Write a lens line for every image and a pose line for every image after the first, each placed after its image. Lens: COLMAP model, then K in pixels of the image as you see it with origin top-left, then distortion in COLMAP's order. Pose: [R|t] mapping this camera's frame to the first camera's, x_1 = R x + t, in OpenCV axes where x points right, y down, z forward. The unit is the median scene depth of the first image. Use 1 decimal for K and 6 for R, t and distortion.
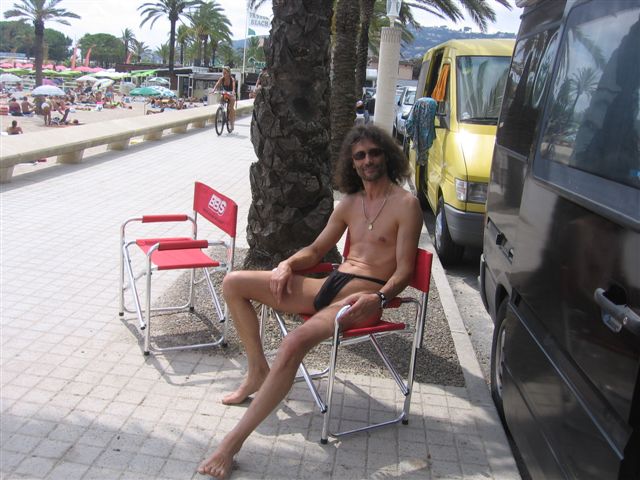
lens RADIAL K [[664.7, 0, 295.1], [0, 664.7, 230.1], [0, 0, 1]] dist [-0.117523, 0.000000]
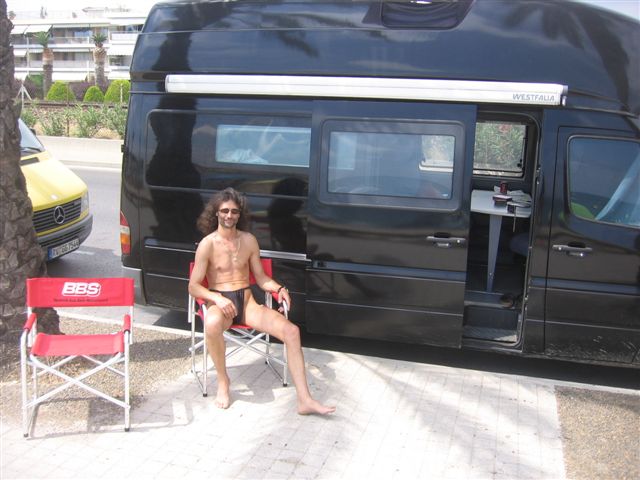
lens RADIAL K [[664.7, 0, 320.4], [0, 664.7, 238.6], [0, 0, 1]] dist [-0.117523, 0.000000]
pose [[0.174395, -0.259982, 0.949735, -0.107215], [0.186160, 0.955826, 0.227465, -0.029579], [-0.966918, 0.137134, 0.215089, 0.037972]]
